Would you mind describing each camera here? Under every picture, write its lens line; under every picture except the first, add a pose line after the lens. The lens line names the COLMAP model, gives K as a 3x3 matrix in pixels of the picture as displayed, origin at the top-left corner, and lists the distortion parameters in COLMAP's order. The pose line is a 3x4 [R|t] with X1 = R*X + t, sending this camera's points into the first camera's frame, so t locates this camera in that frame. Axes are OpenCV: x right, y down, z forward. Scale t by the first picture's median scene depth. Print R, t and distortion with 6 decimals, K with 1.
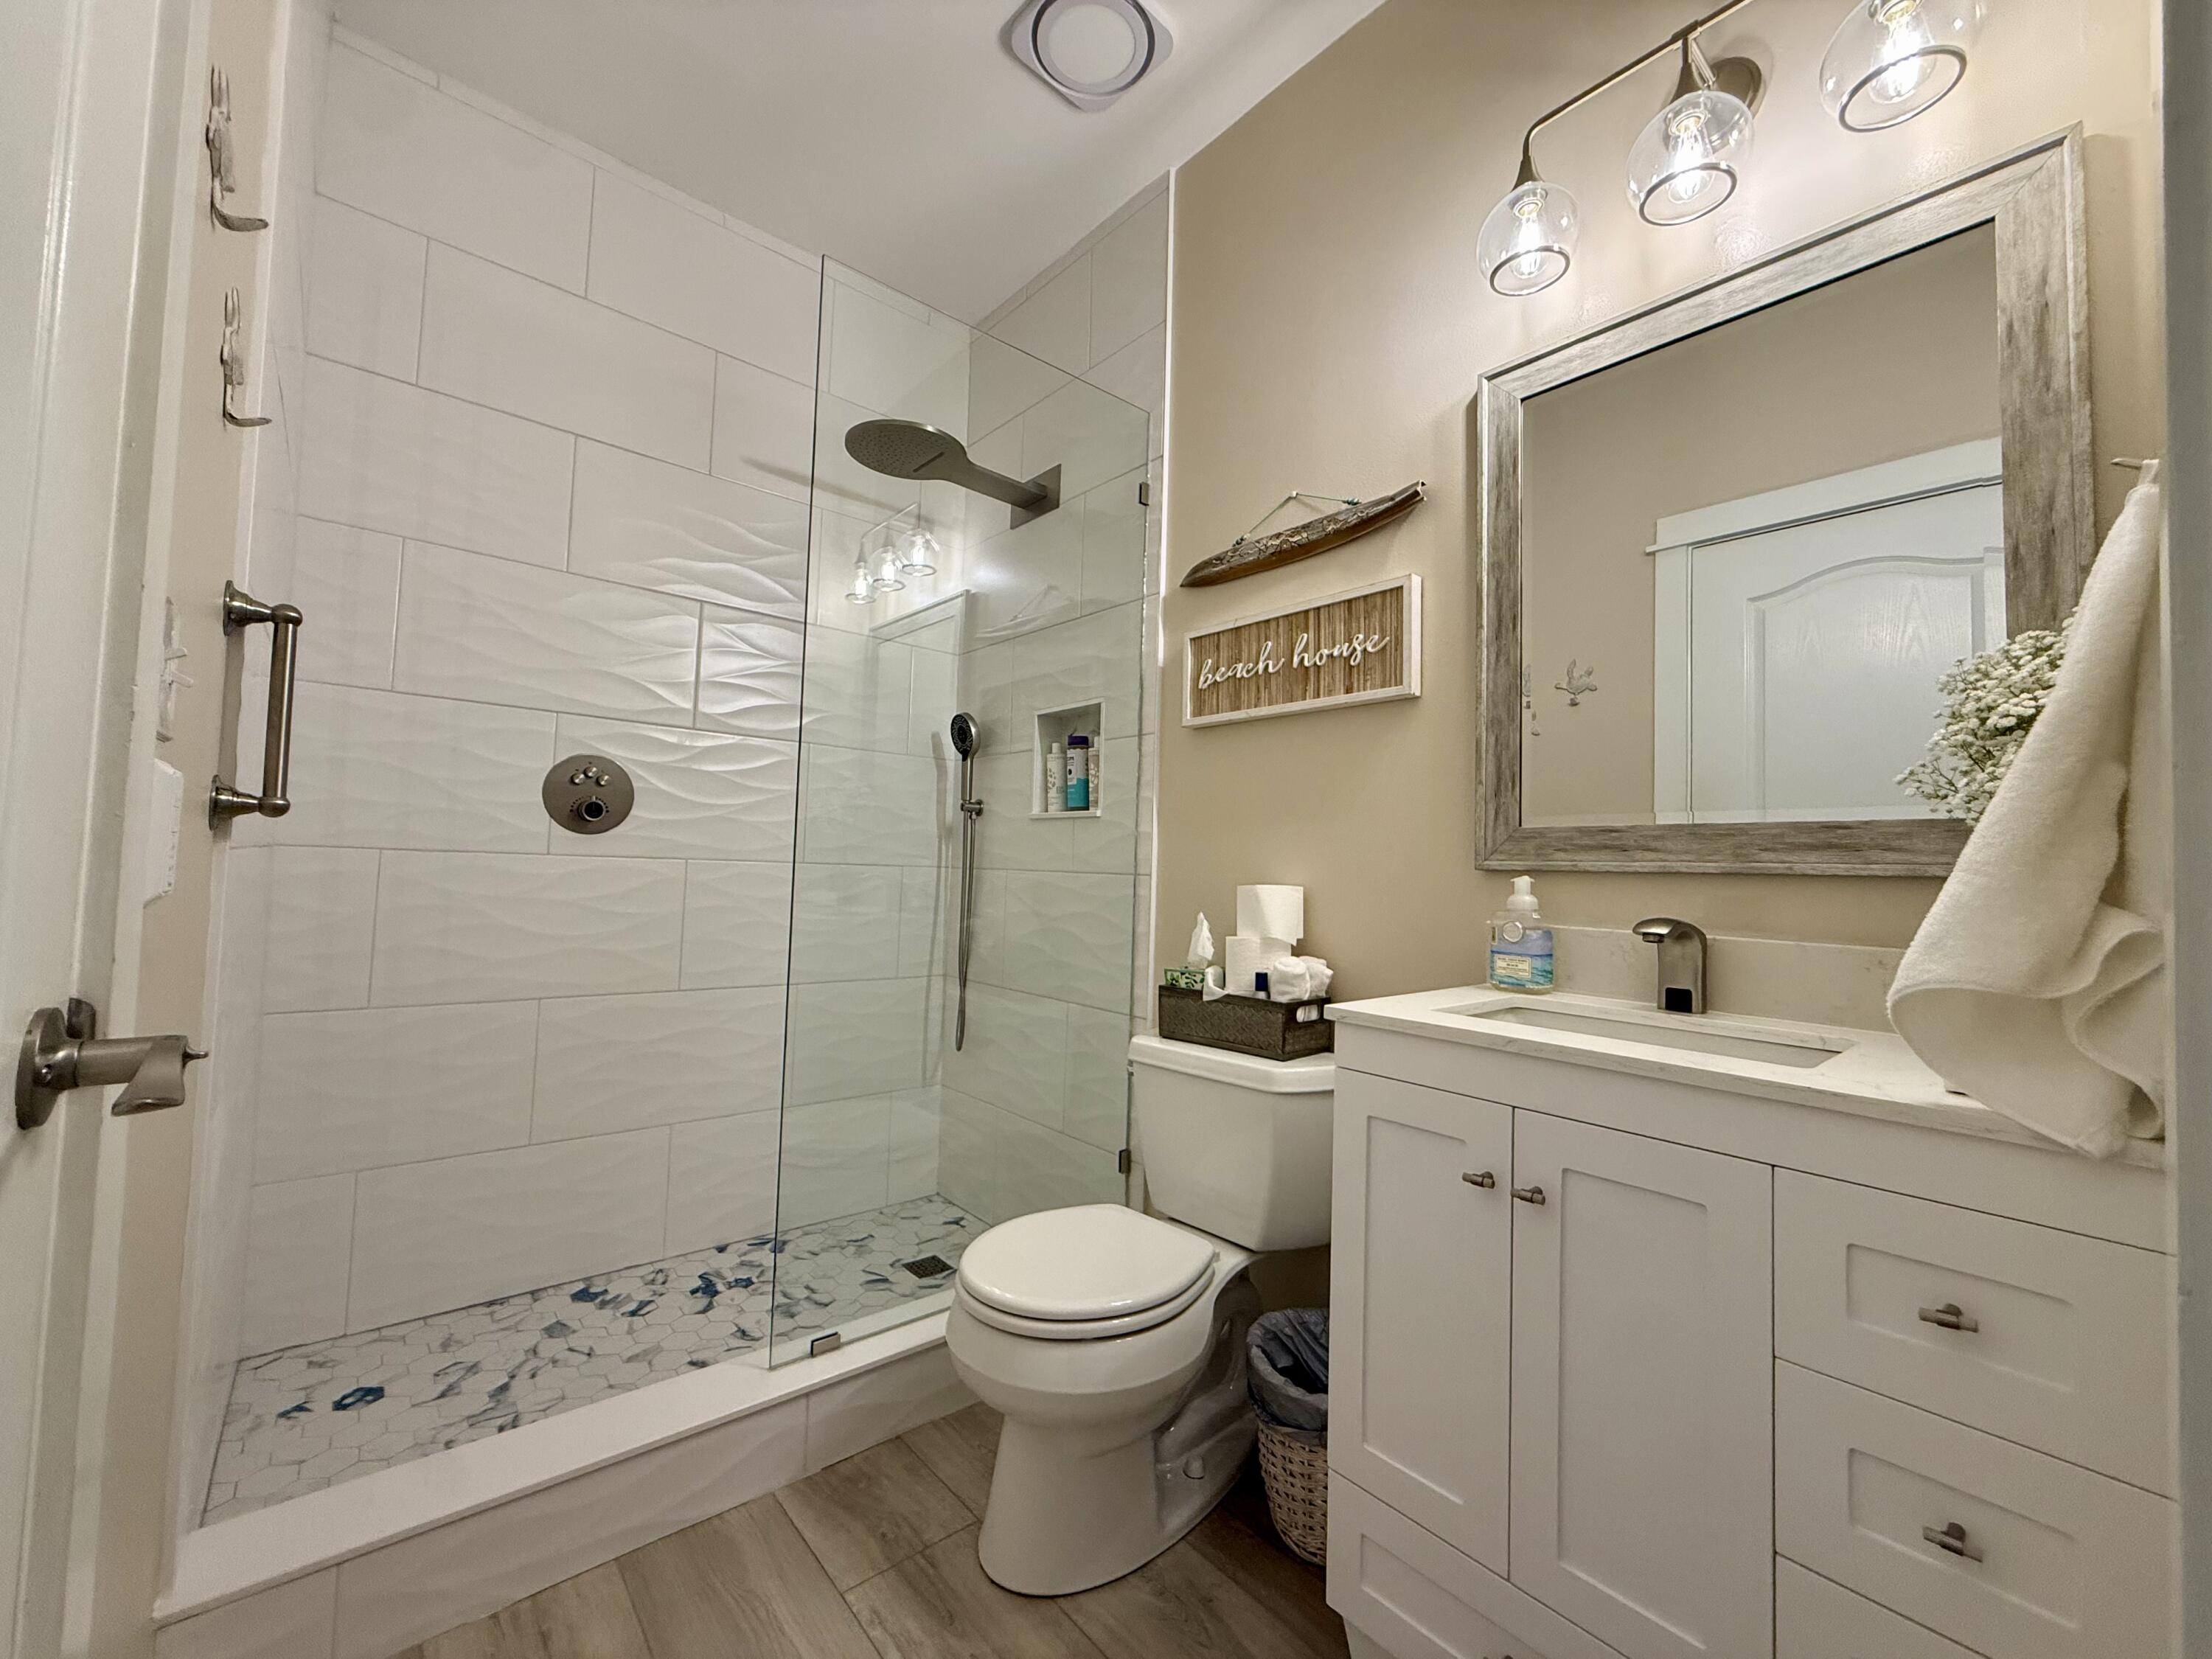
lens RADIAL K [[882.5, 0, 1105.8], [0, 882.5, 830.2], [0, 0, 1]] dist [0.001590, 0.000323]
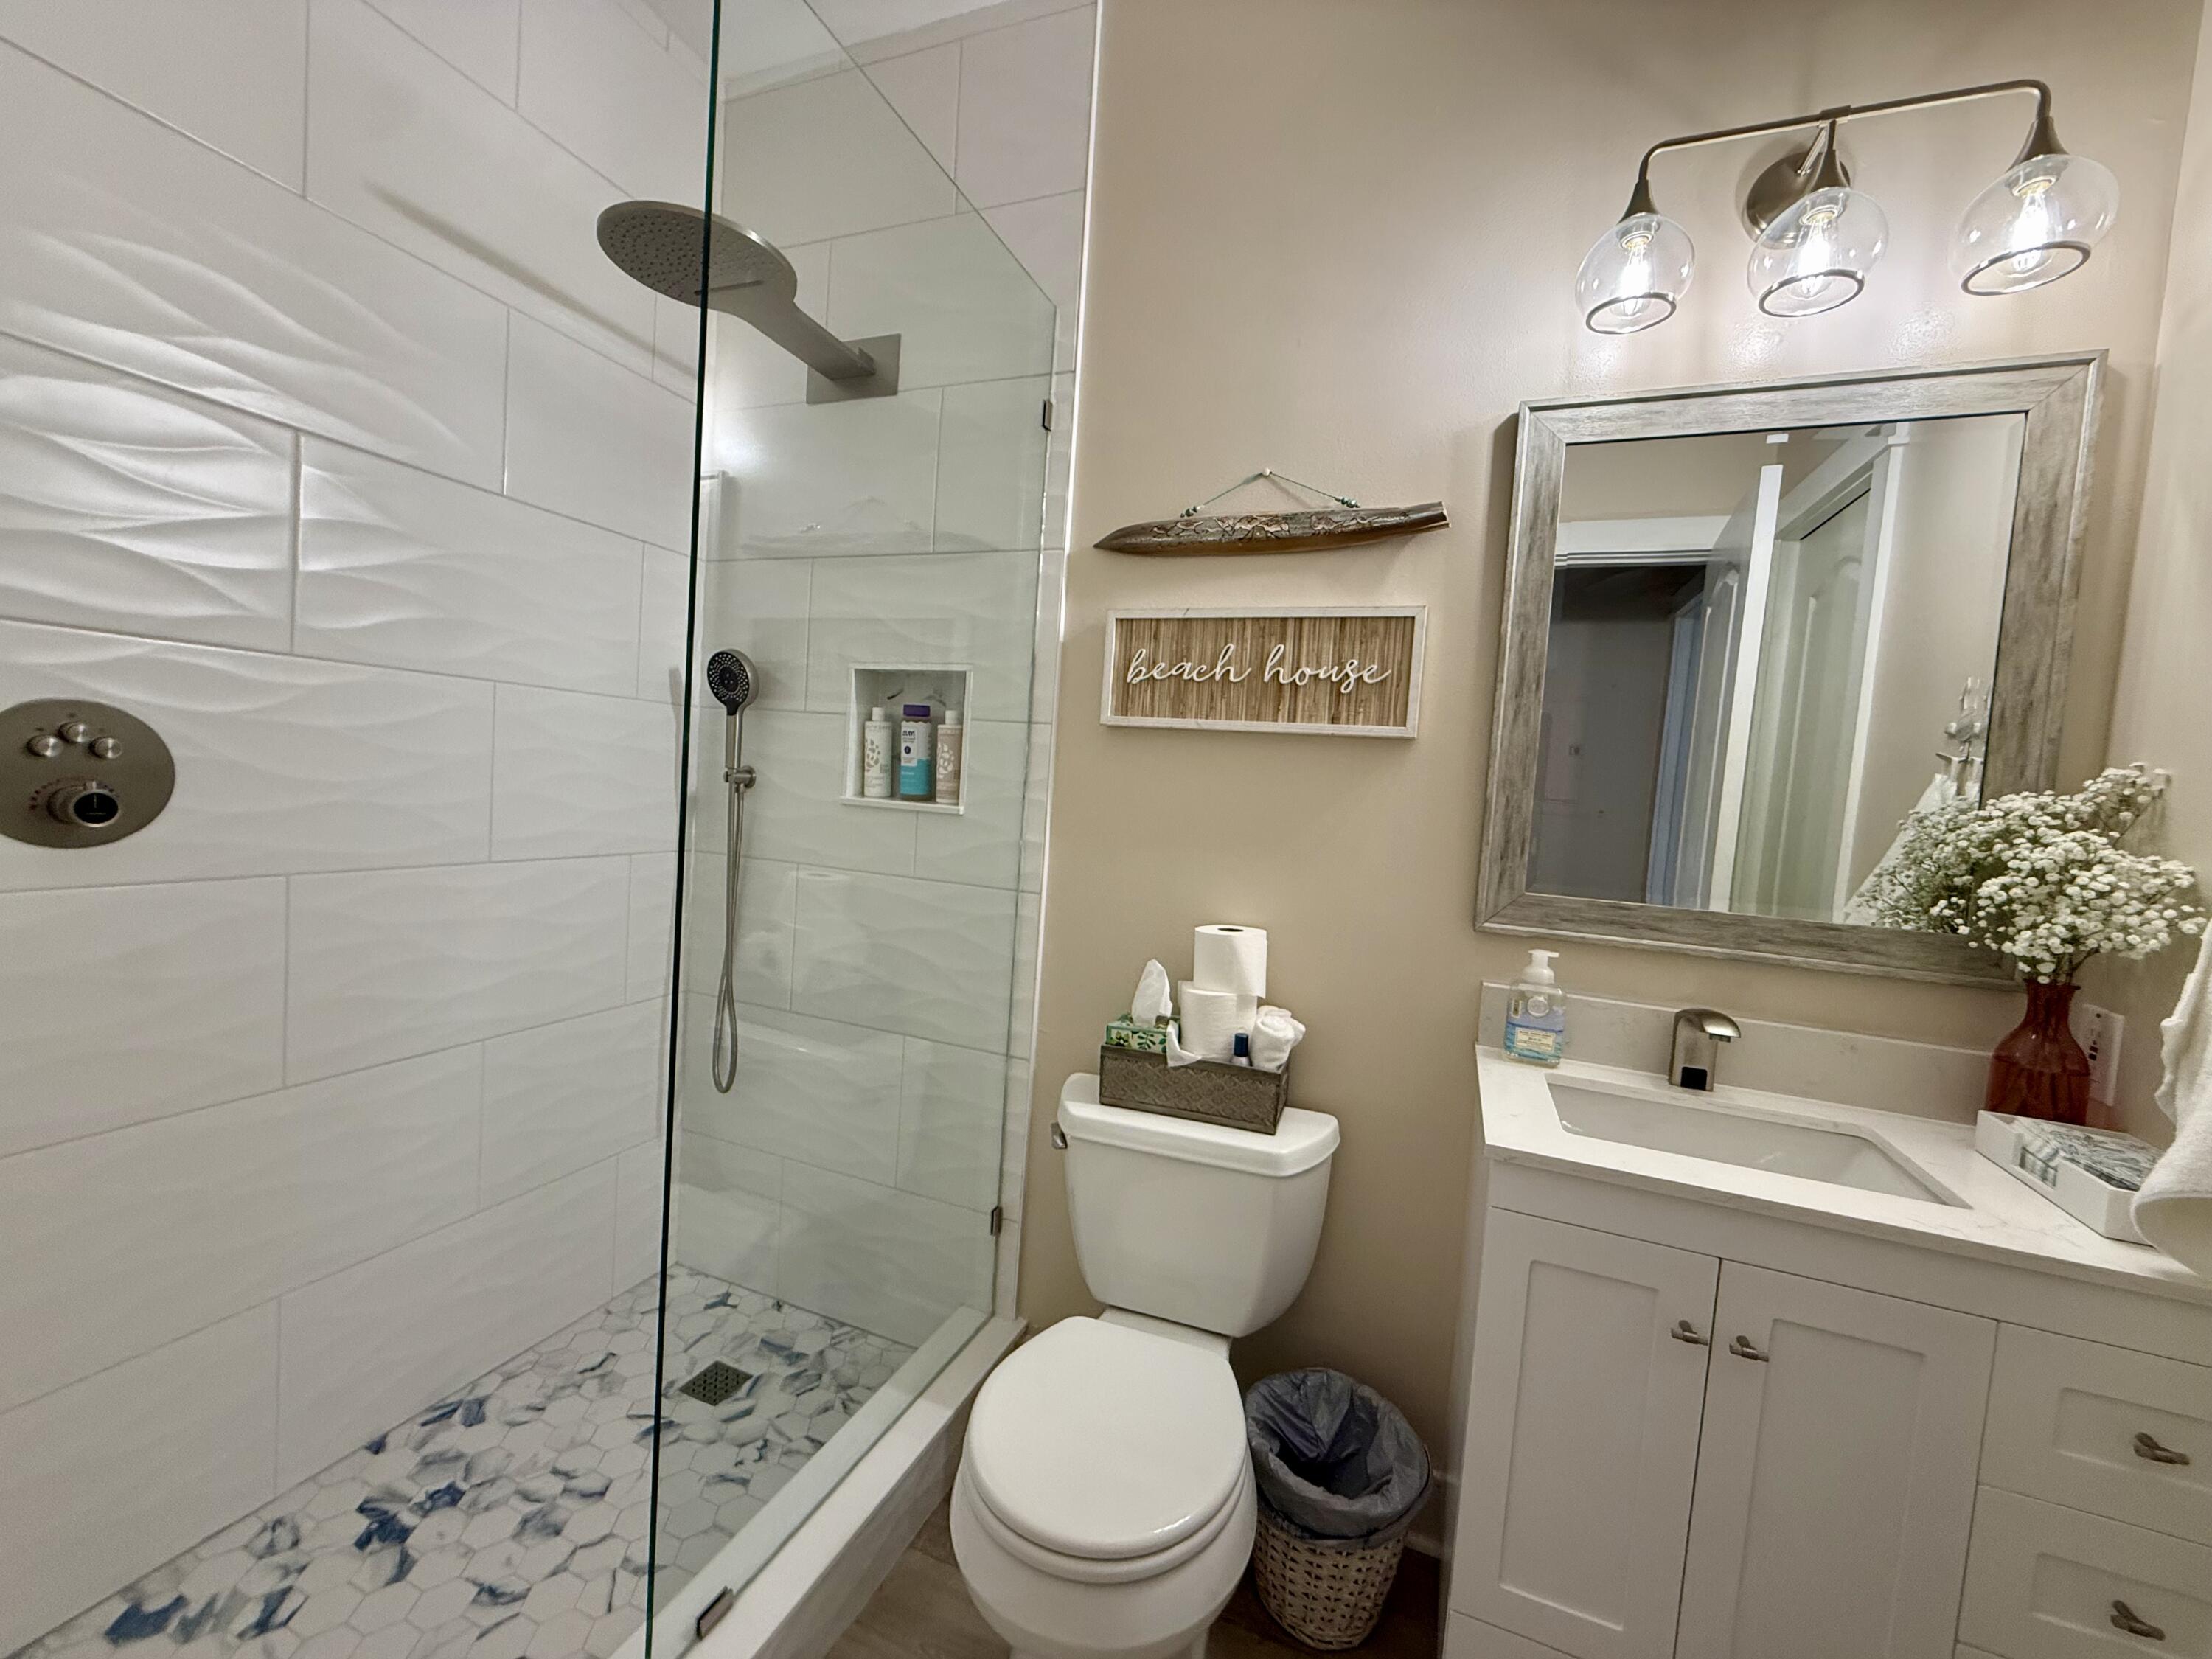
lens RADIAL K [[882.5, 0, 1105.8], [0, 882.5, 830.5], [0, 0, 1]] dist [0.001590, 0.000323]
pose [[0.885747, 0.001697, 0.464165, -0.304660], [-0.061337, 0.991652, 0.113422, -0.115848], [-0.460098, -0.128933, 0.878457, 0.257409]]
